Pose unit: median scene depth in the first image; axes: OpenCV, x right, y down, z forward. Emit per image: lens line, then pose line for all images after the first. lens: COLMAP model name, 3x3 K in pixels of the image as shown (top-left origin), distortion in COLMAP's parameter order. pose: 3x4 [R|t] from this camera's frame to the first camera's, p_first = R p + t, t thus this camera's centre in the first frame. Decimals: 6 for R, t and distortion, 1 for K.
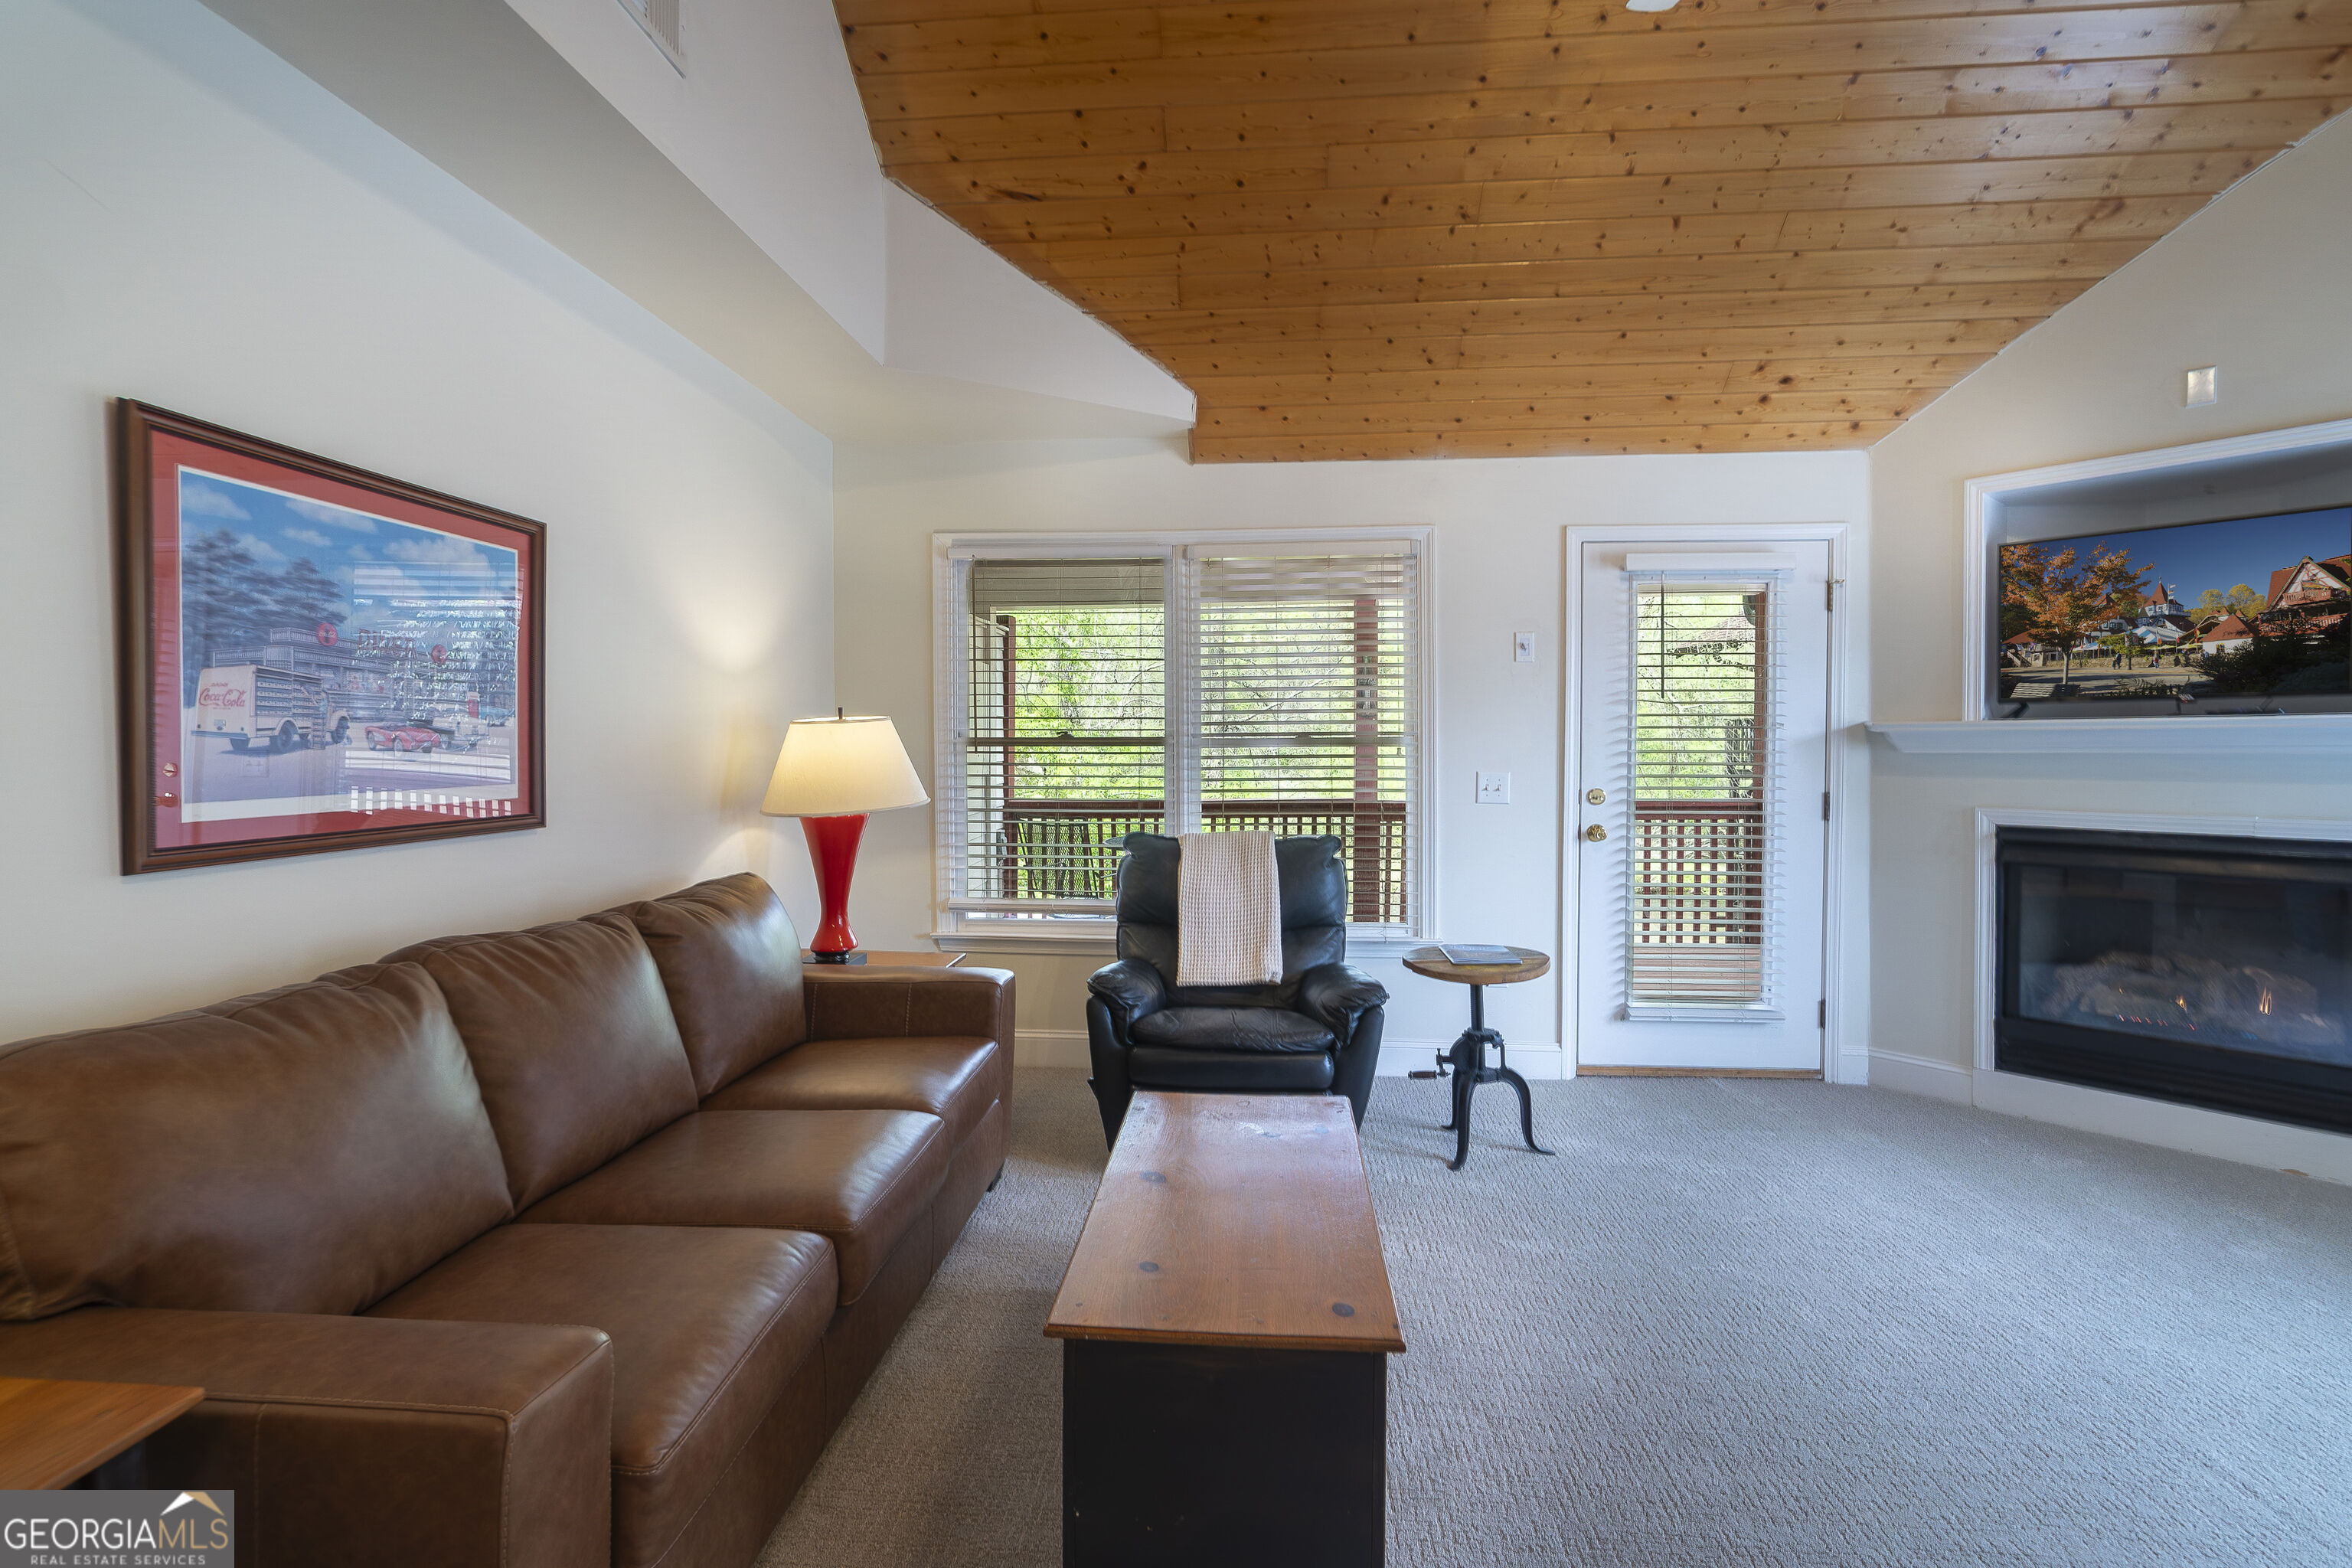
lens RADIAL K [[1025.1, 0, 1179.0], [0, 1025.1, 754.0], [0, 0, 1]] dist [0.024255, -0.045048]
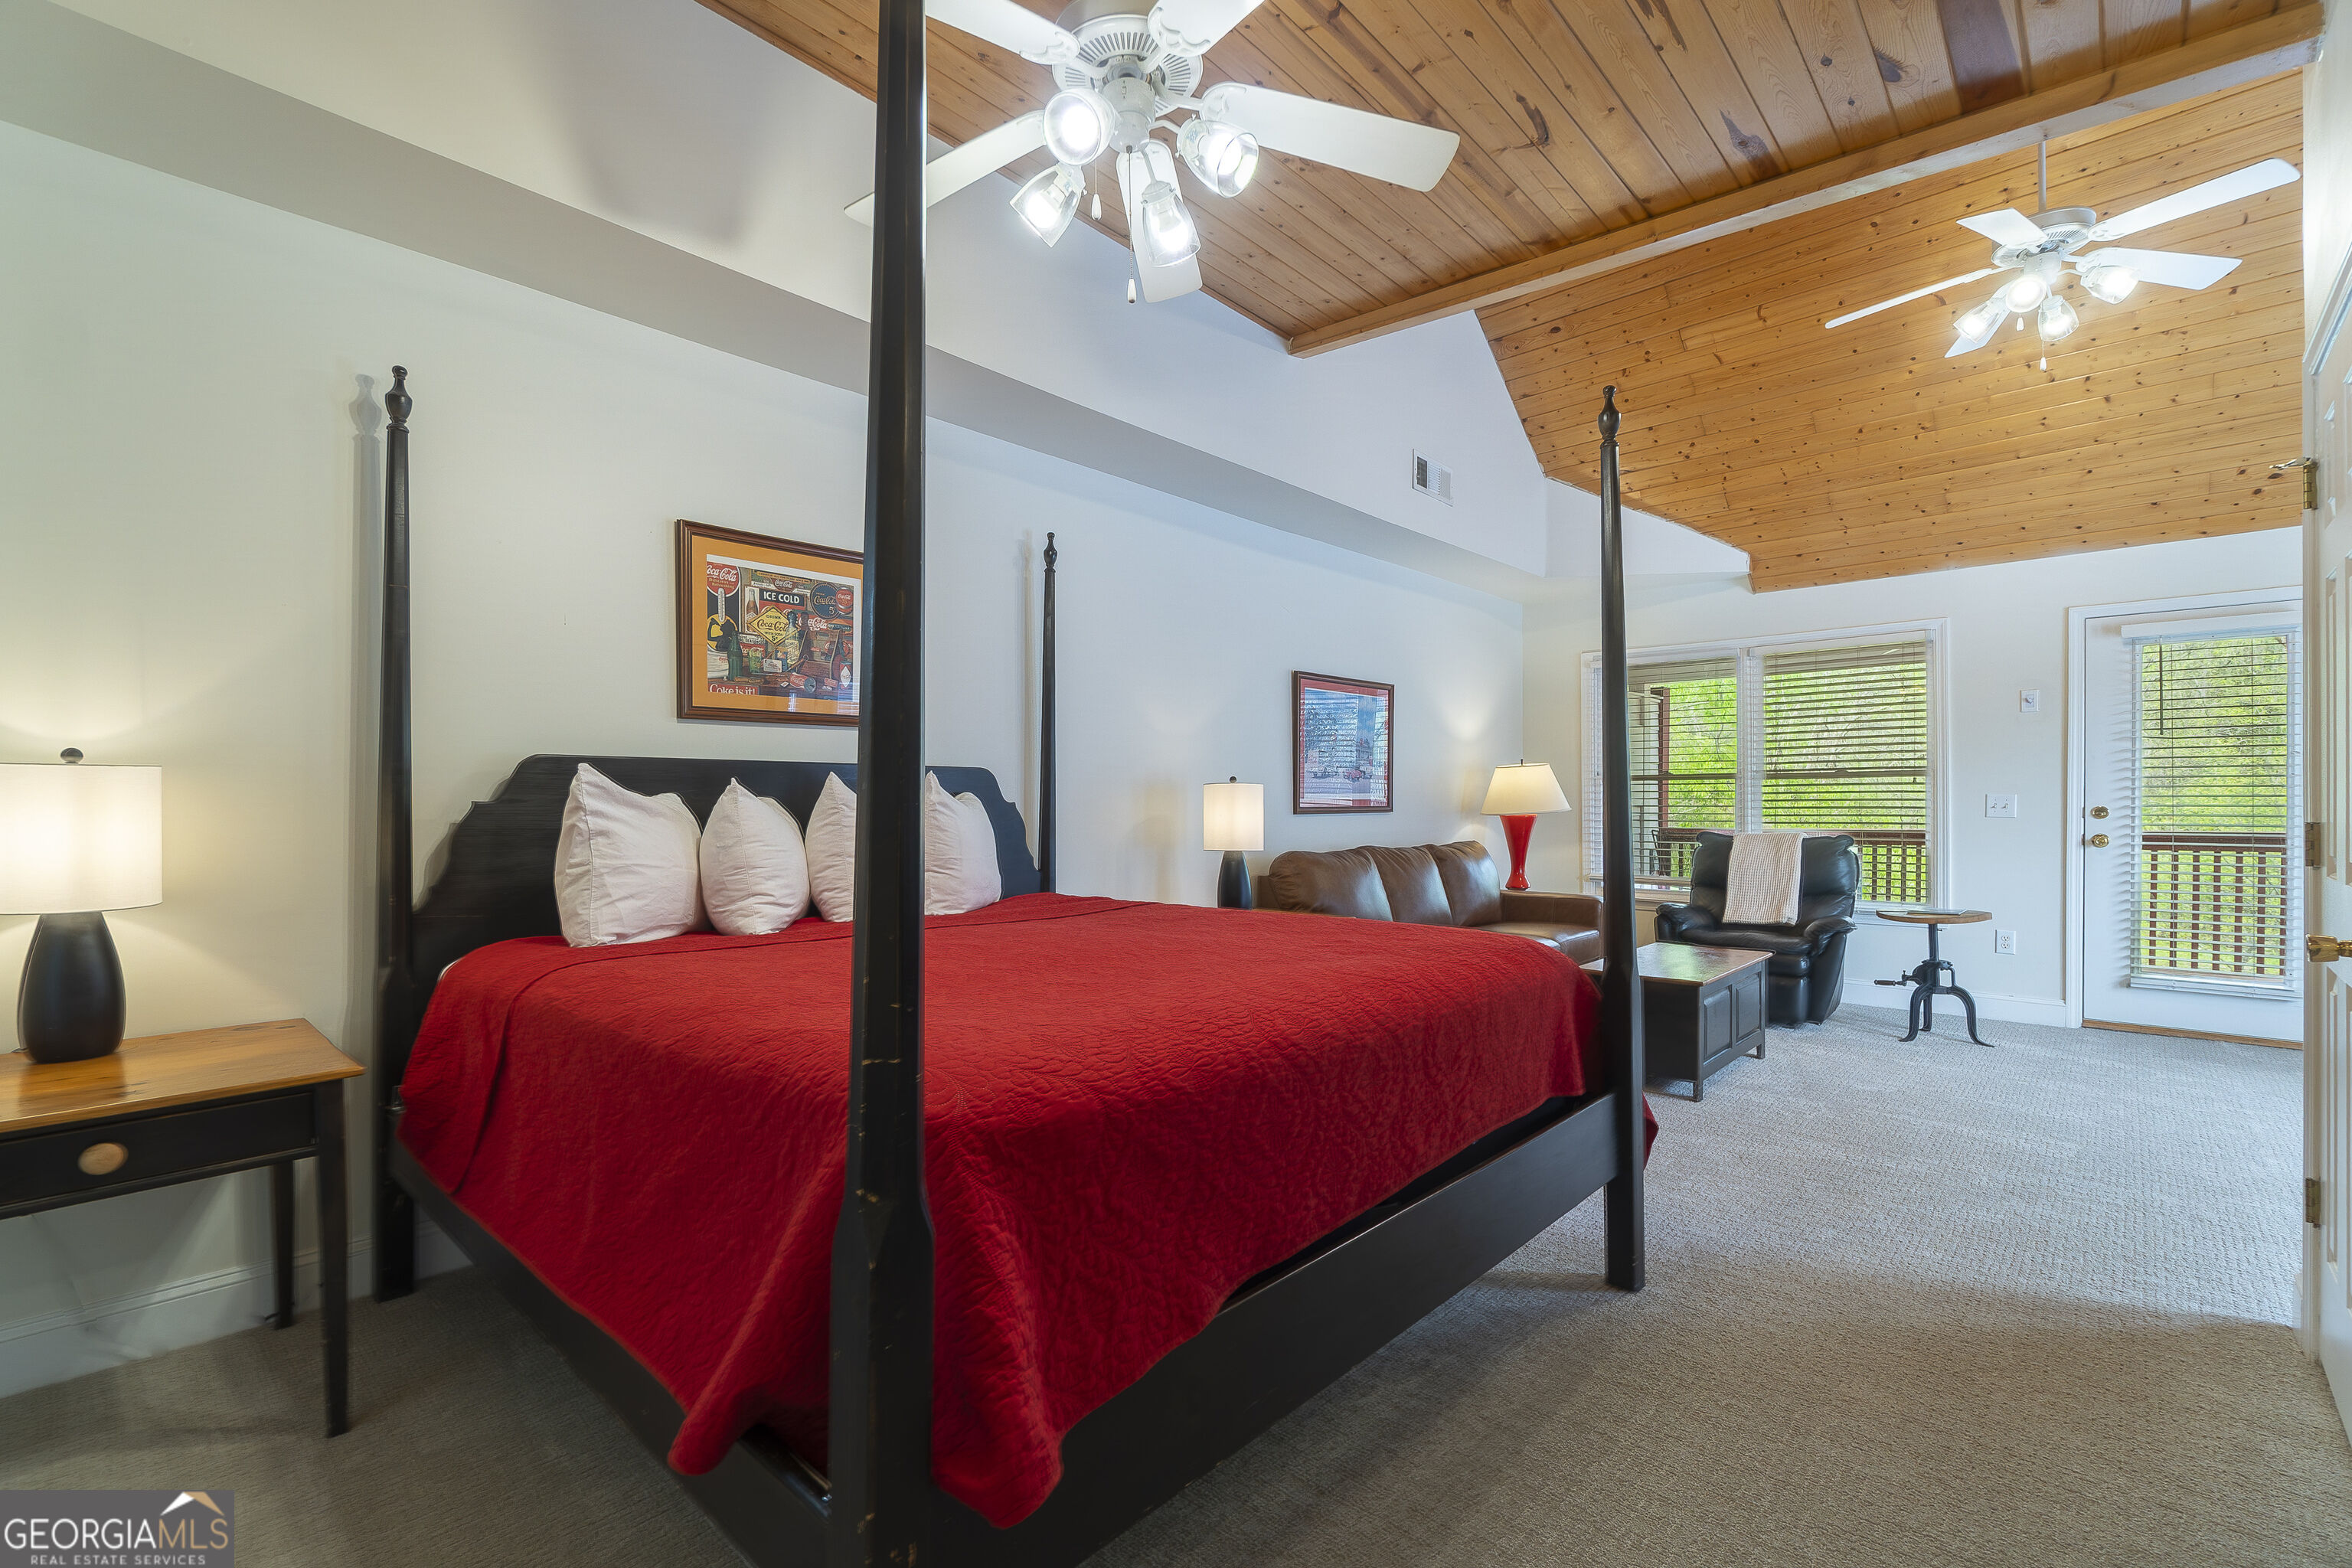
lens RADIAL K [[1060.4, 0, 1187.5], [0, 1060.4, 807.6], [0, 0, 1]] dist [-0.002465, -0.000364]
pose [[0.791543, 0.000895, -0.611112, 0.359329], [-0.003064, 0.999992, -0.002504, 0.048485], [0.611105, 0.003854, 0.791540, -0.883235]]
